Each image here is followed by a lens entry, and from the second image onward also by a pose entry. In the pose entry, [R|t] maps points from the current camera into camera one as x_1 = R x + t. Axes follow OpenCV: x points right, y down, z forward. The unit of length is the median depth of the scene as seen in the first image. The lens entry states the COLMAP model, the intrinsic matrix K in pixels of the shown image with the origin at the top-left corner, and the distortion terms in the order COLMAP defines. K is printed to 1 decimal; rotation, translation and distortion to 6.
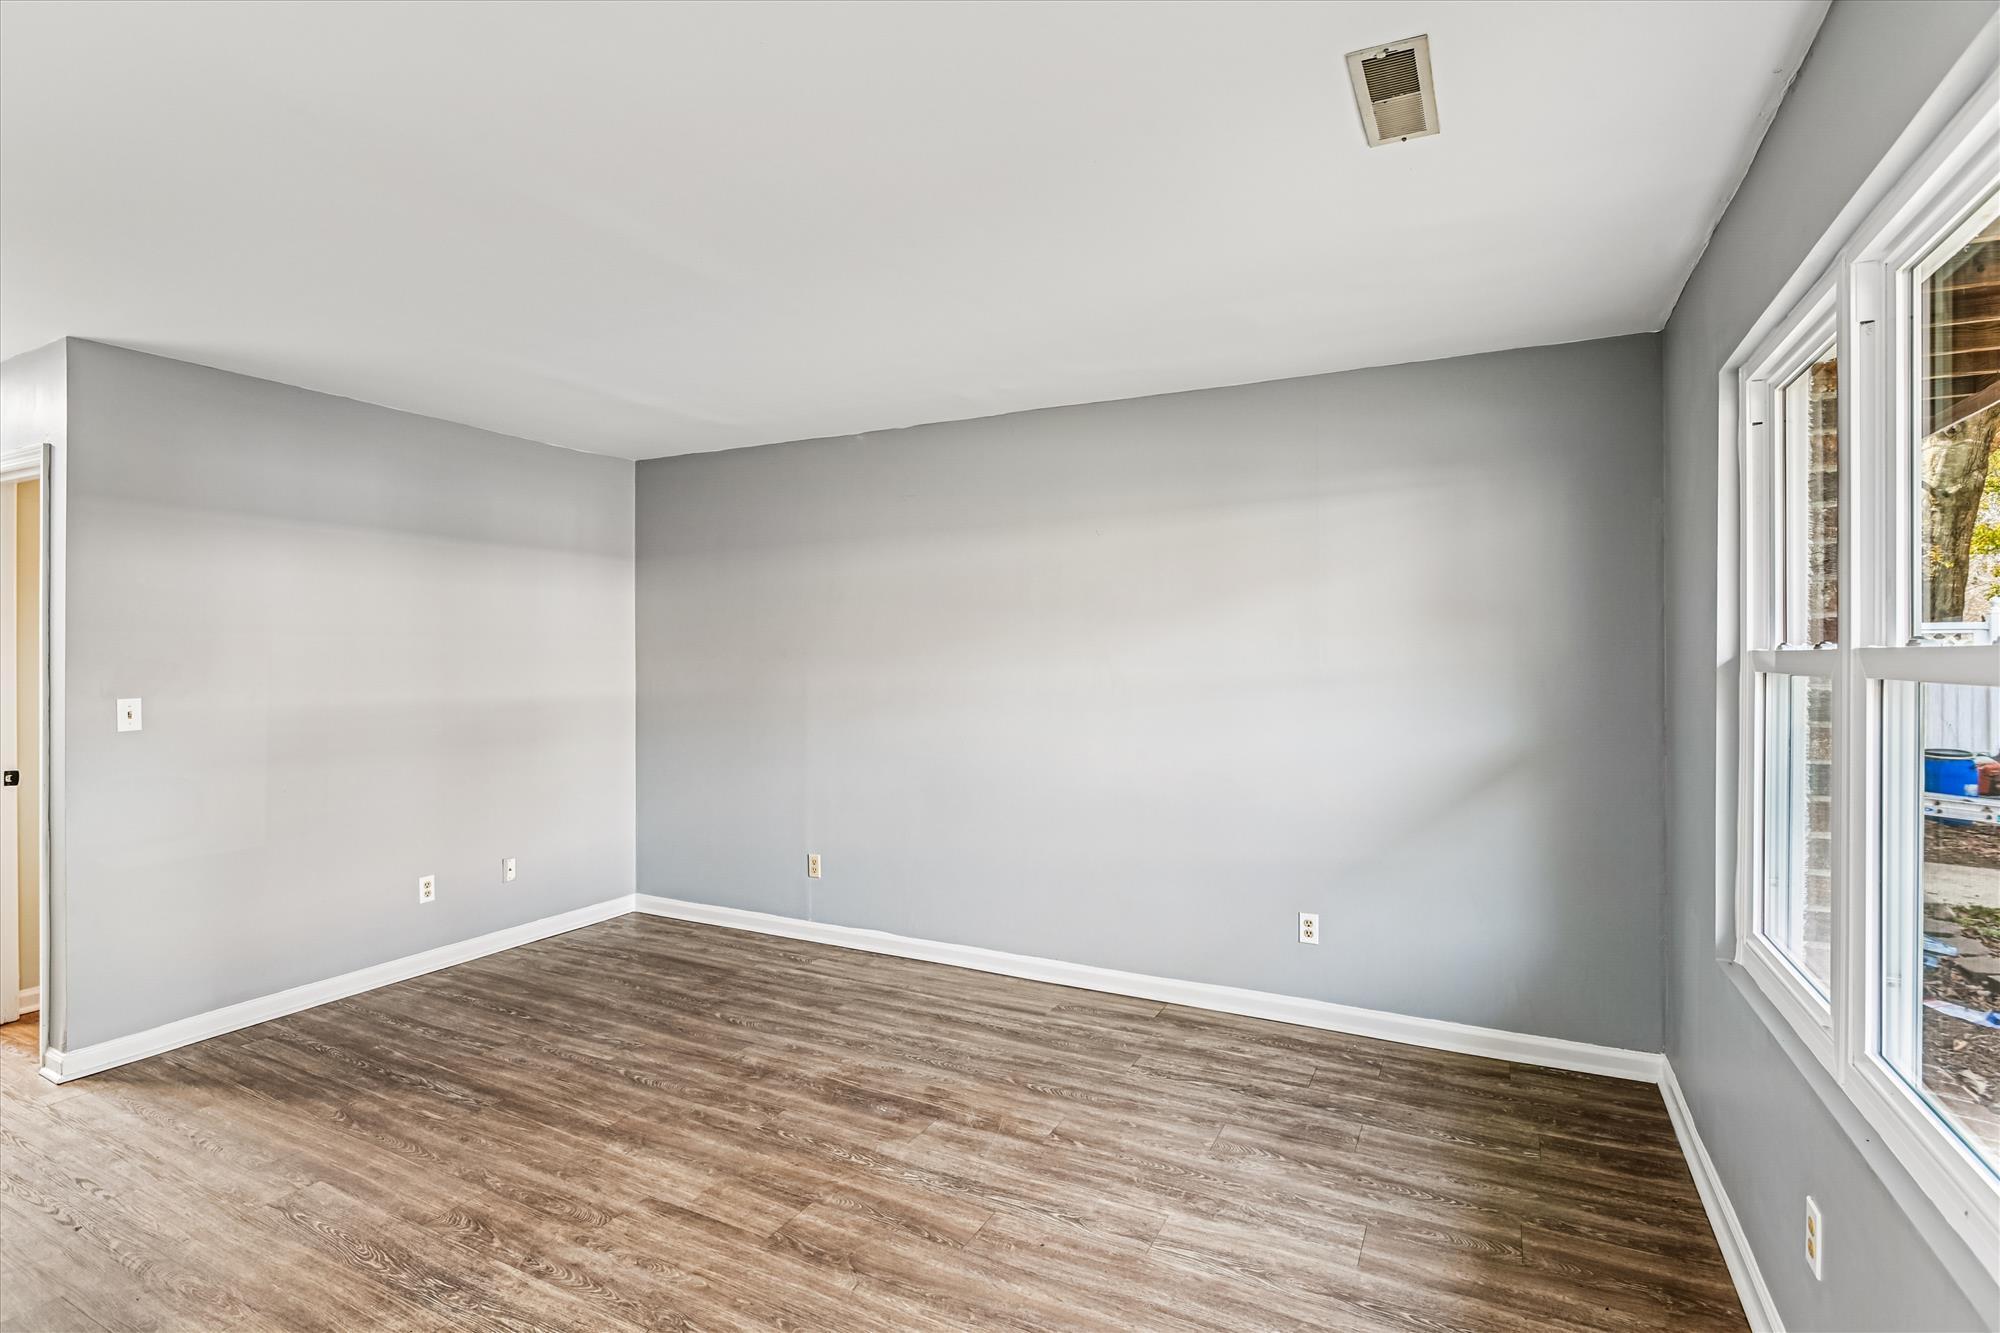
lens RADIAL K [[957.1, 0, 991.5], [0, 957.1, 653.0], [0, 0, 1]] dist [-0.011693, -0.000415]
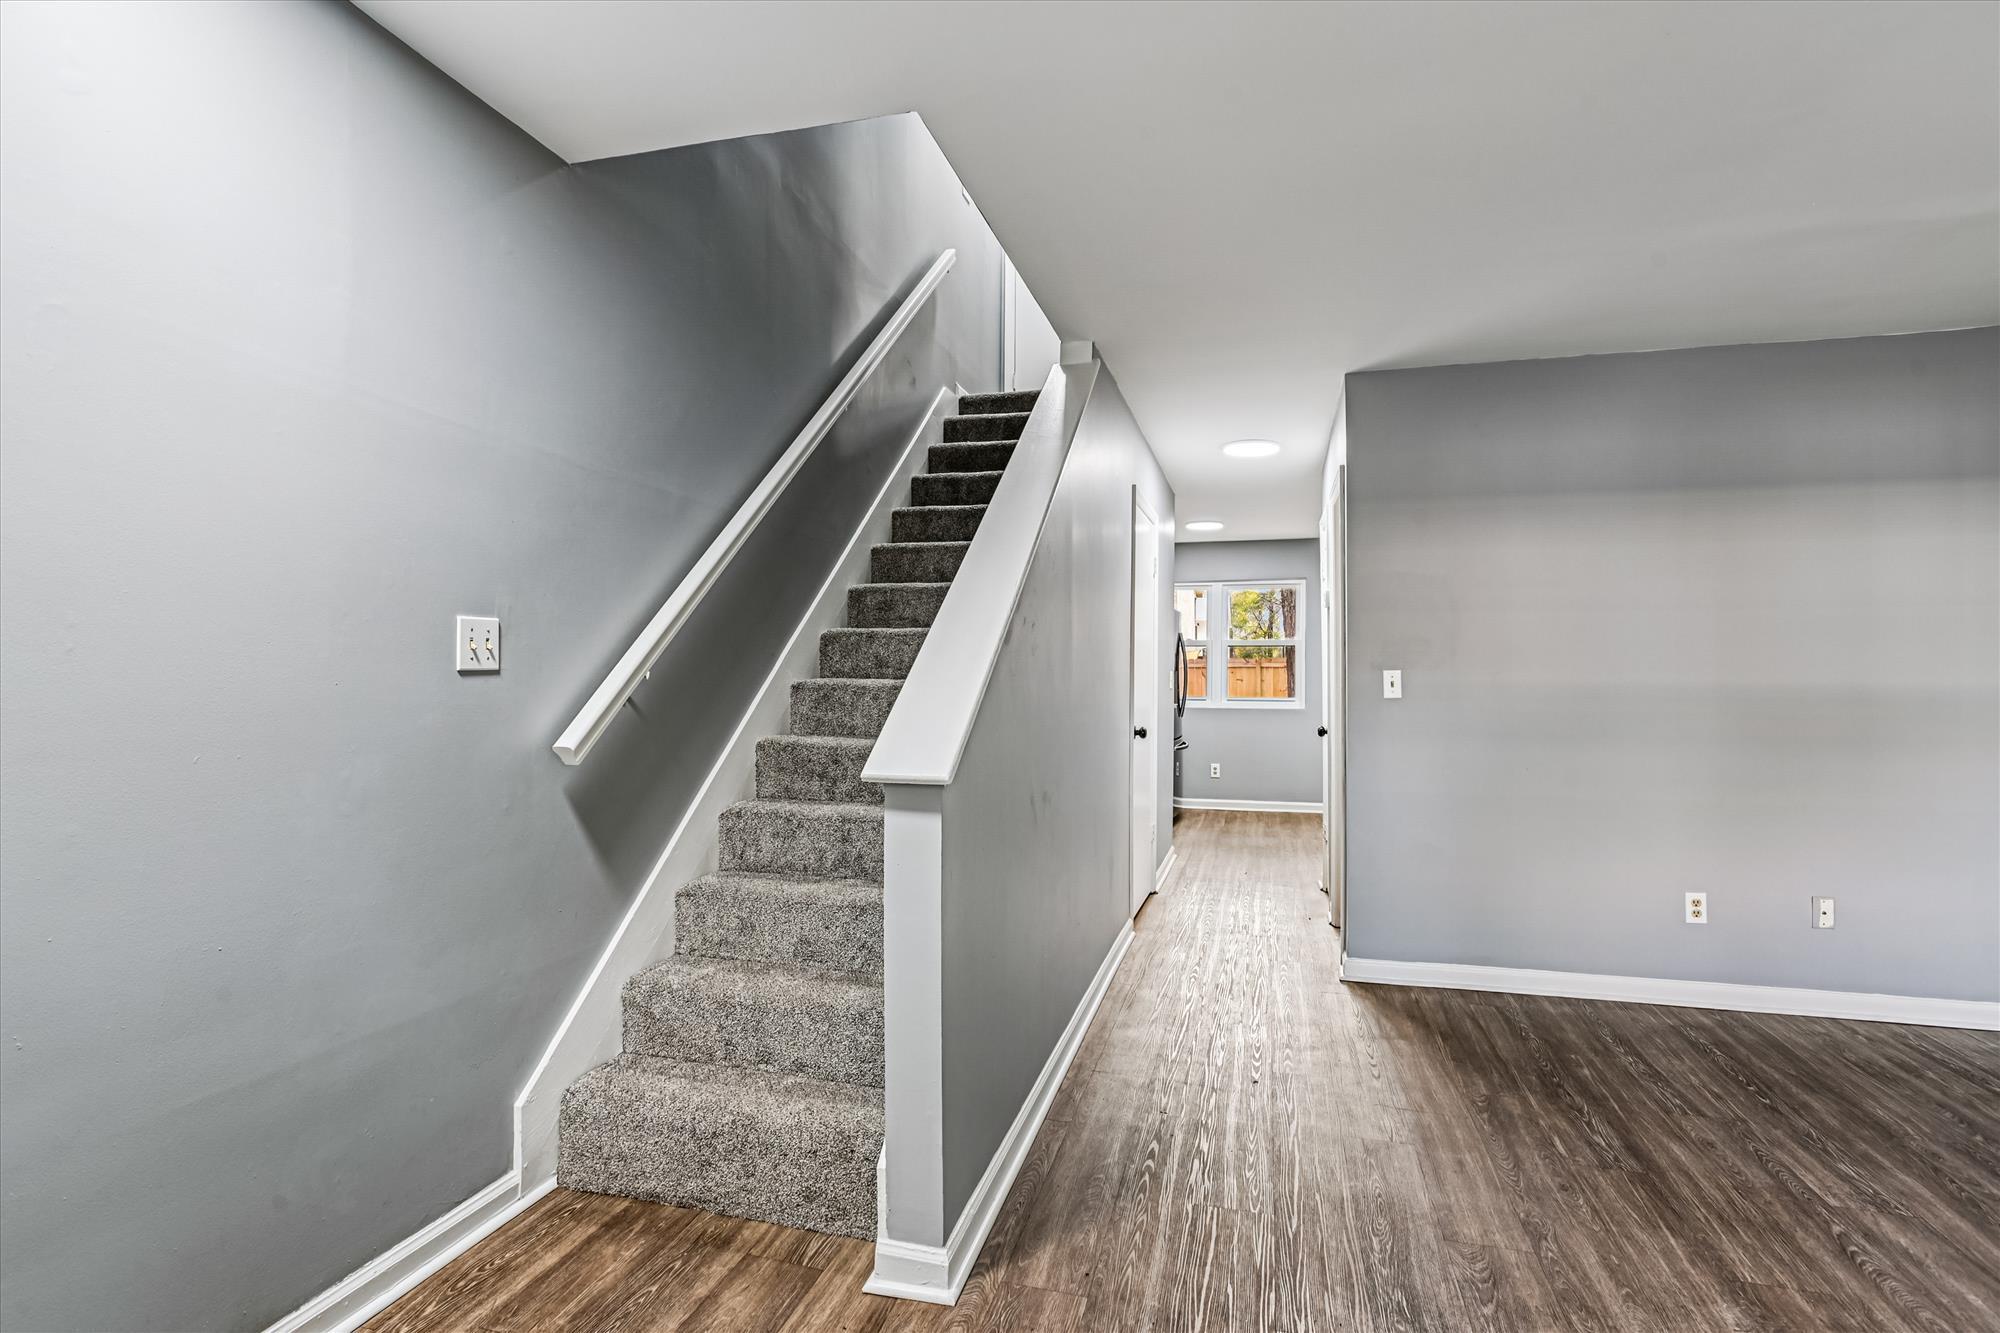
lens RADIAL K [[952.5, 0, 1009.0], [0, 952.5, 662.0], [0, 0, 1]] dist [-0.008519, -0.000886]
pose [[0.210419, -0.012613, -0.977530, 0.130264], [0.000212, 0.999917, -0.012856, 0.051955], [0.977611, 0.002498, 0.210404, 0.289047]]
